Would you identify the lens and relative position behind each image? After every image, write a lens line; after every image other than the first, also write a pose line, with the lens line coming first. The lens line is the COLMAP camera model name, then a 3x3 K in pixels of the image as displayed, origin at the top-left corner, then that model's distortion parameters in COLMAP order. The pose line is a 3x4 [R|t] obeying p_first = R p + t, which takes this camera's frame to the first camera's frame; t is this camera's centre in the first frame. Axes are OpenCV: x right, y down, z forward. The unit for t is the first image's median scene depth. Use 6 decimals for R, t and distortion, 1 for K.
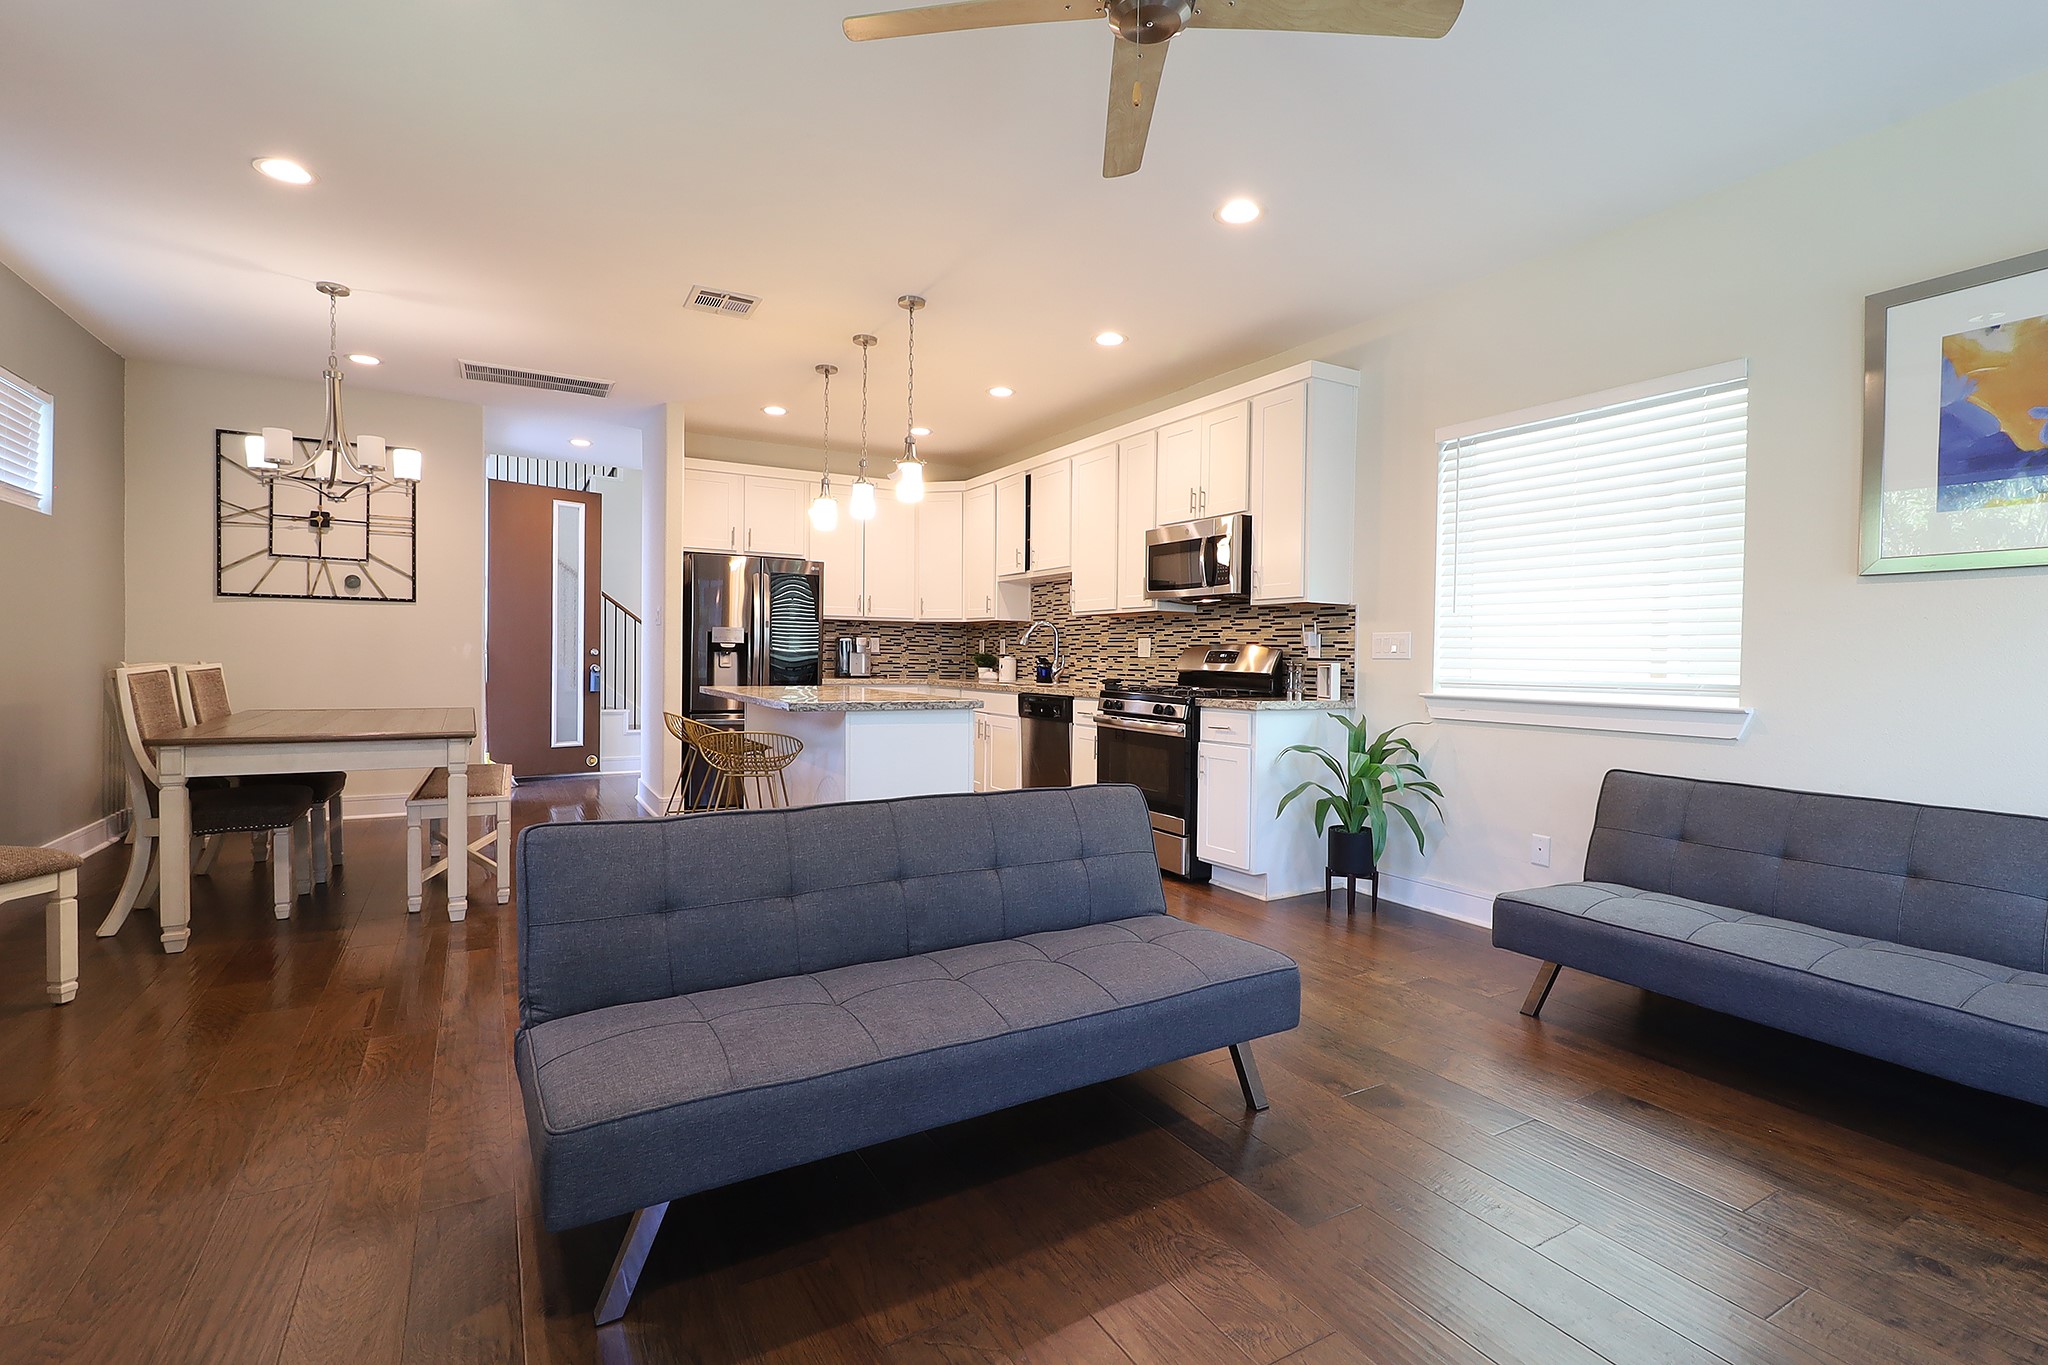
lens RADIAL K [[943.7, 0, 1041.7], [0, 943.7, 684.3], [0, 0, 1]] dist [-0.002442, -0.000624]
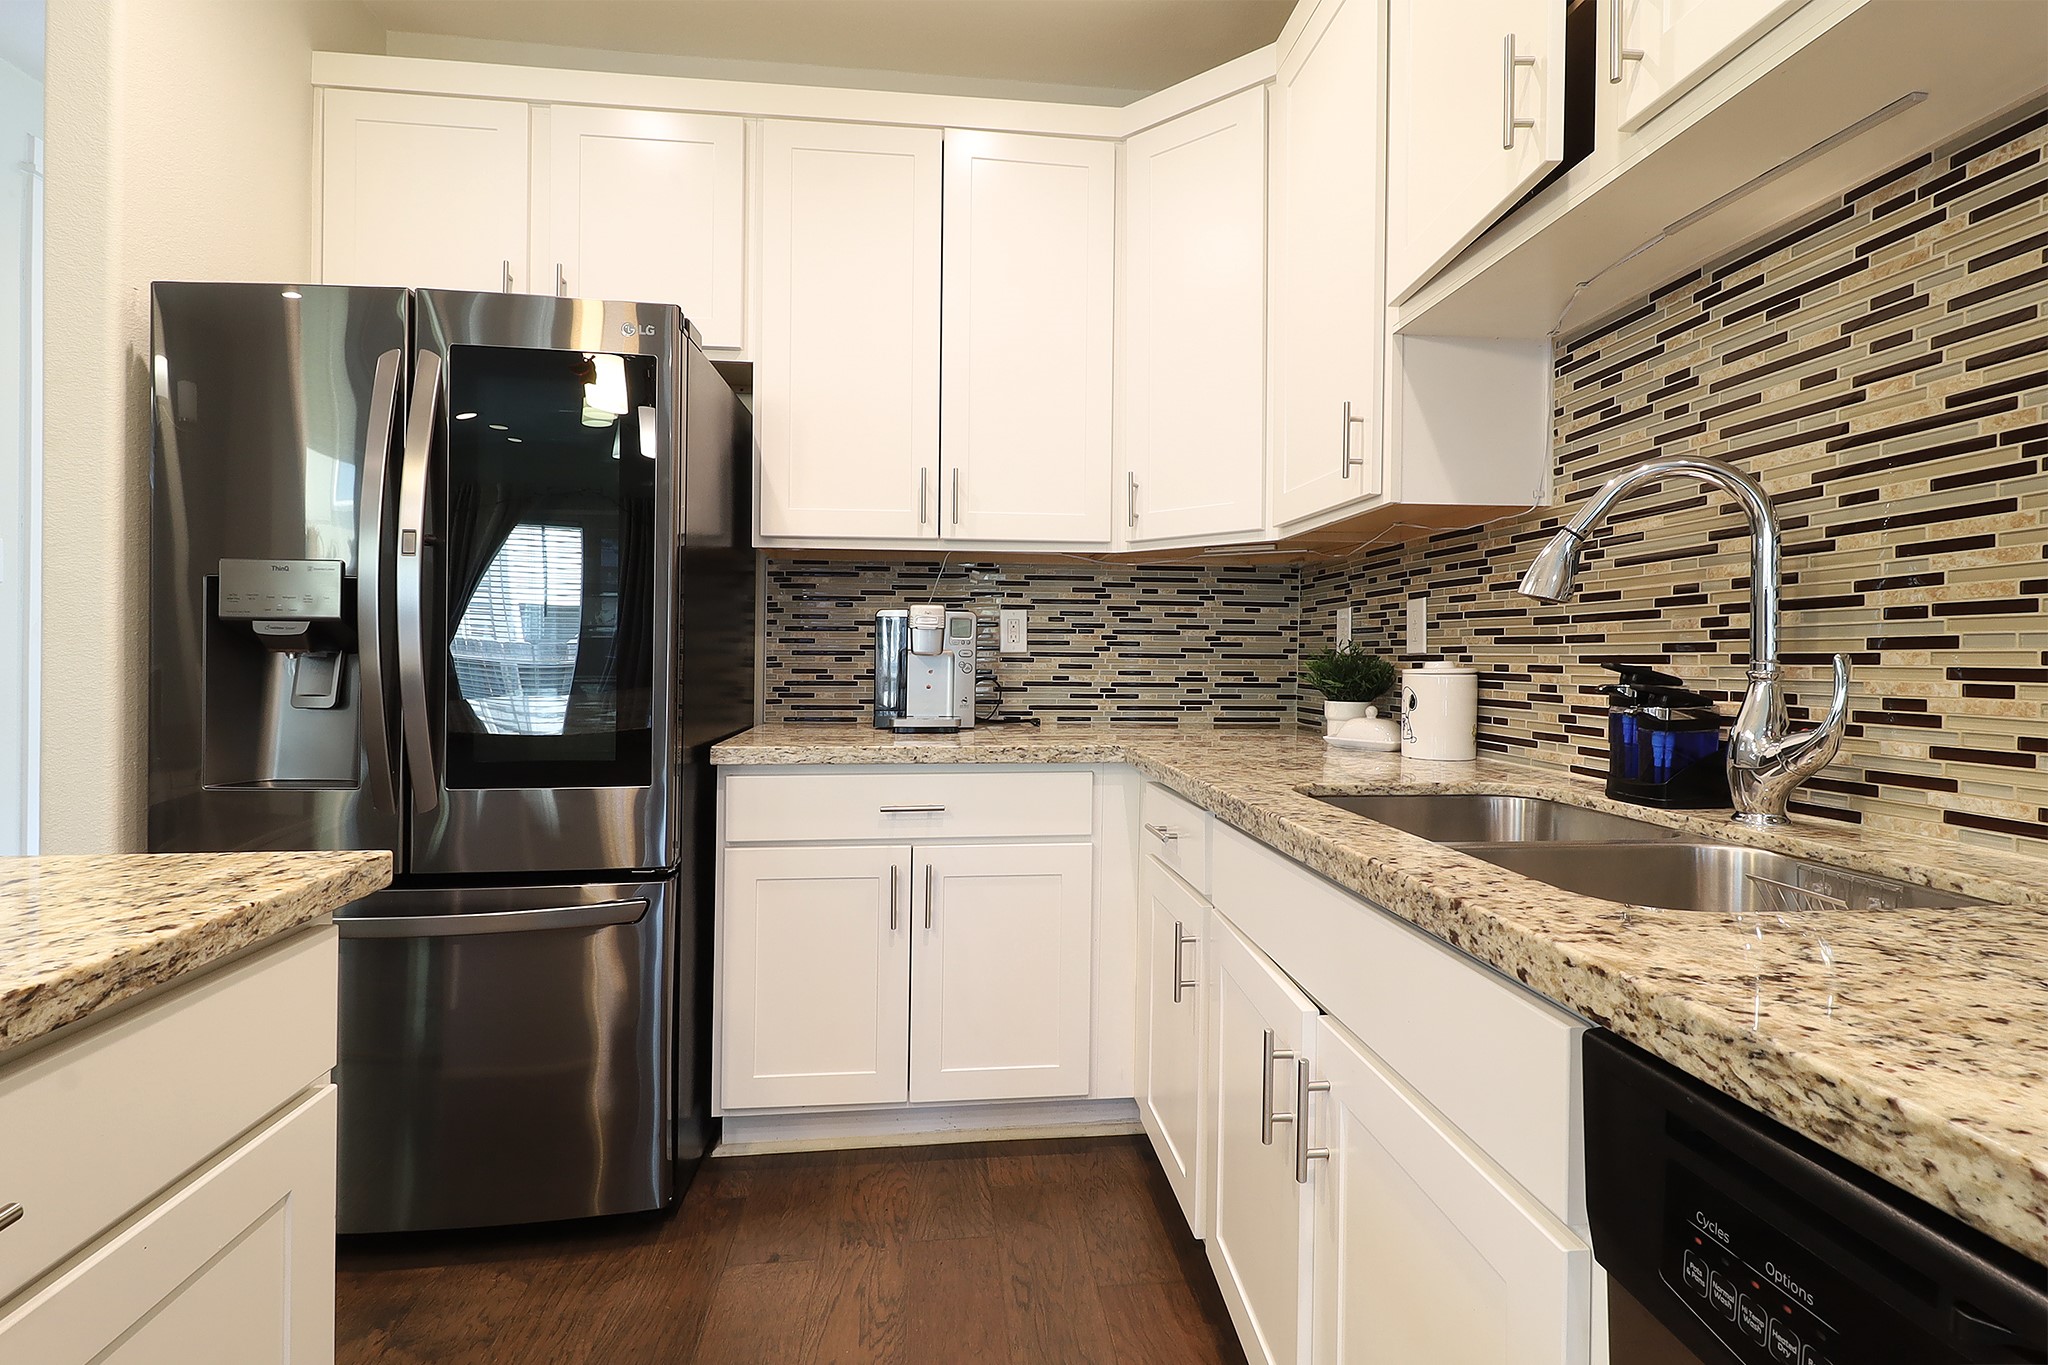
lens RADIAL K [[944.5, 0, 1024.0], [0, 944.5, 682.5], [0, 0, 1]] dist [-0.000098, 0.000094]
pose [[0.907726, 0.002196, -0.419559, -0.038116], [-0.005150, 0.999969, -0.005910, -0.027127], [0.419533, 0.007525, 0.907709, 0.896642]]
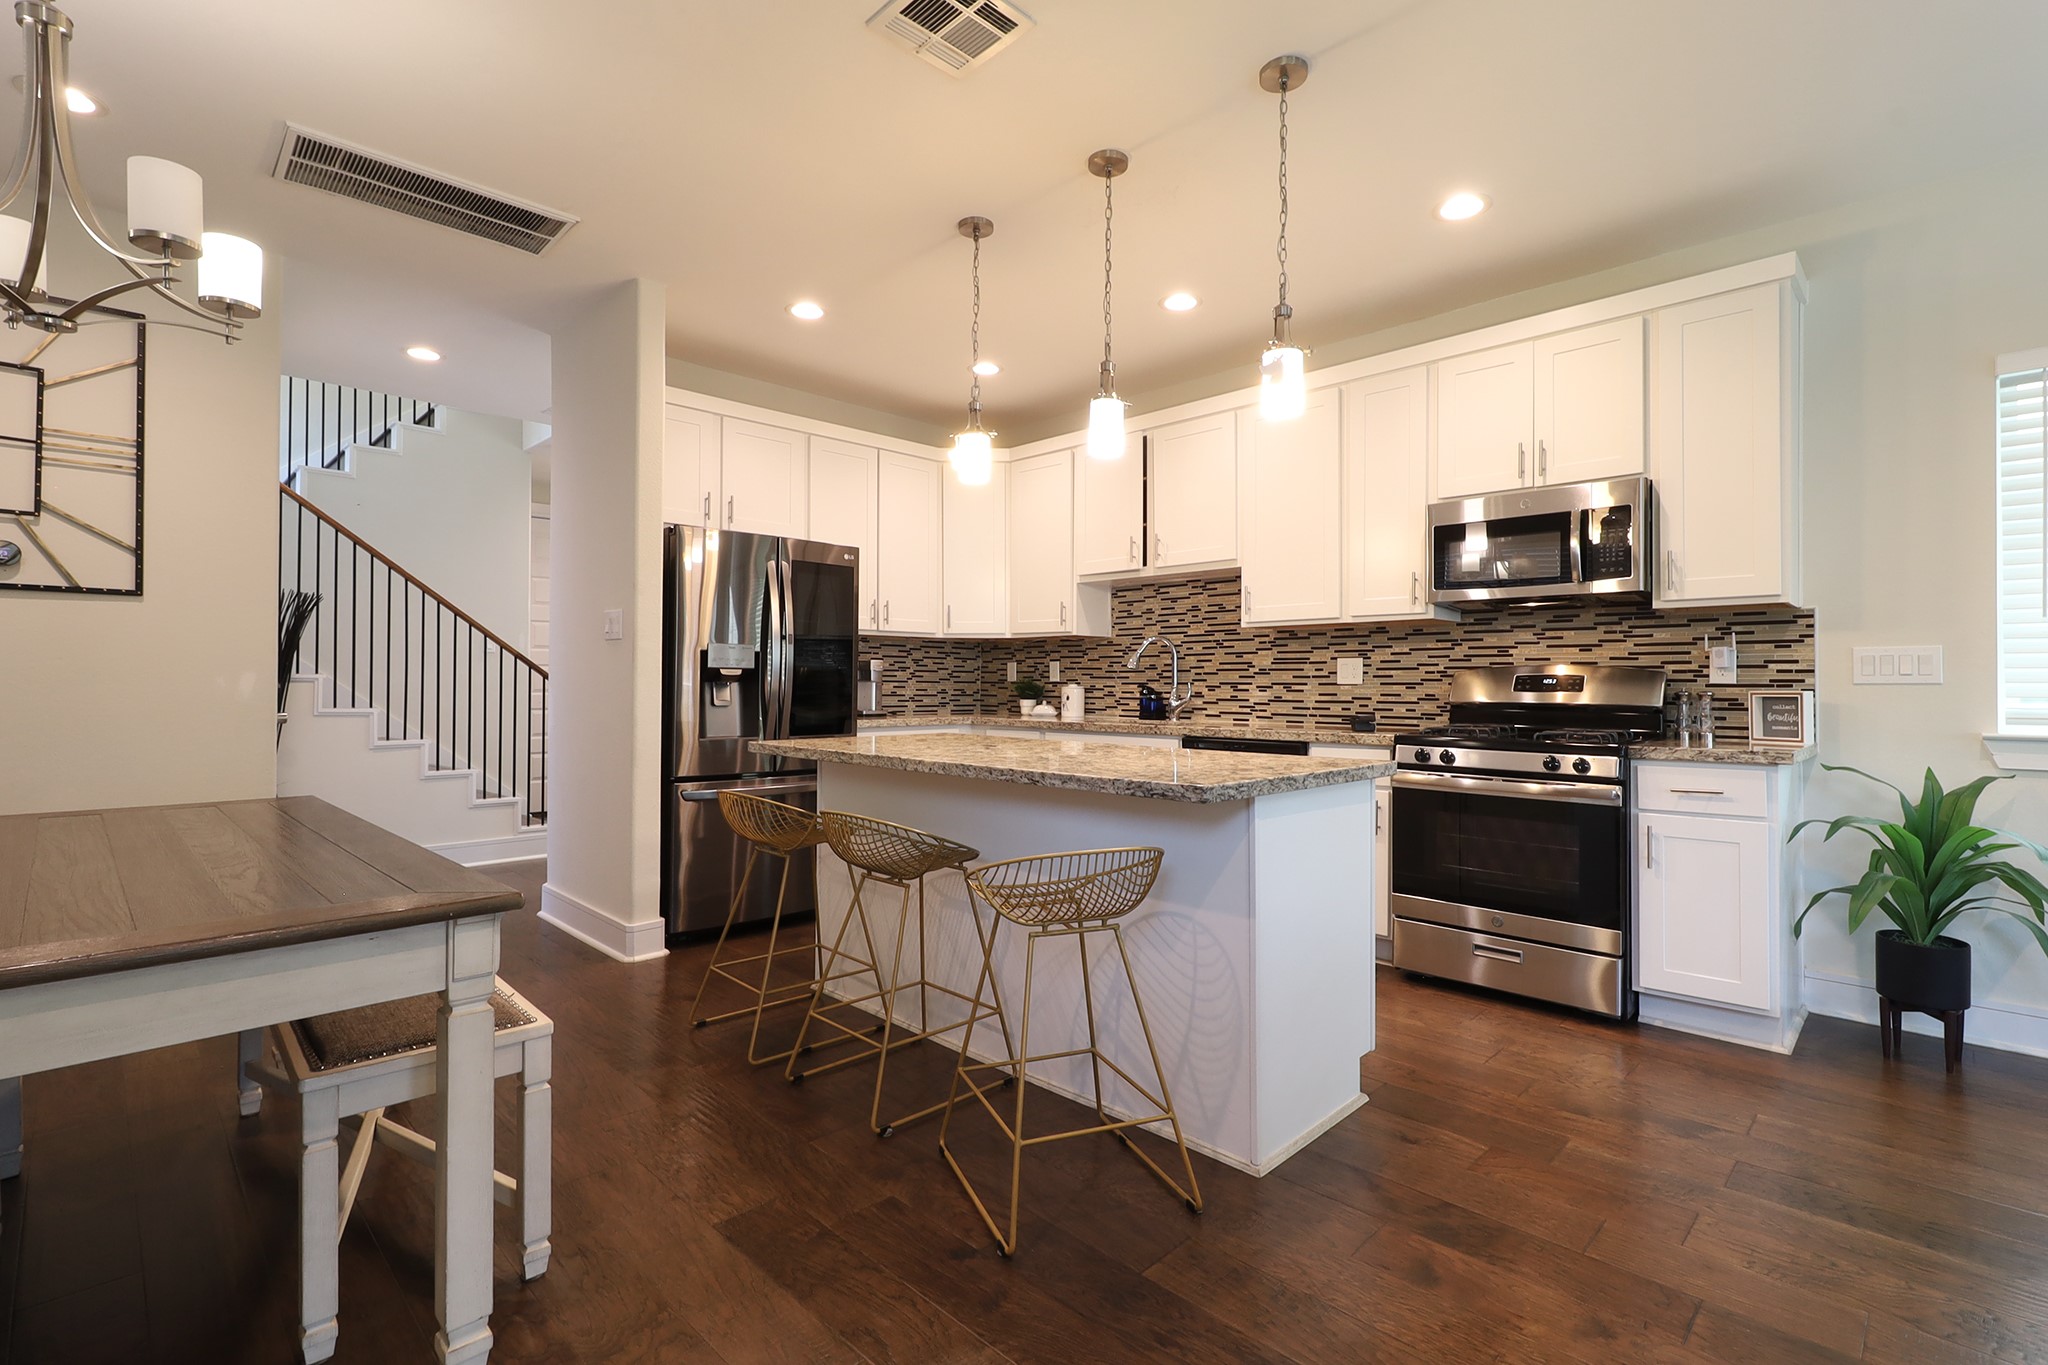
lens RADIAL K [[943.7, 0, 1041.7], [0, 943.7, 684.3], [0, 0, 1]] dist [-0.002442, -0.000624]
pose [[0.966604, -0.010316, 0.256065, -0.310359], [0.016890, 0.999581, -0.023486, -0.015457], [-0.255716, 0.027027, 0.966374, 0.354497]]
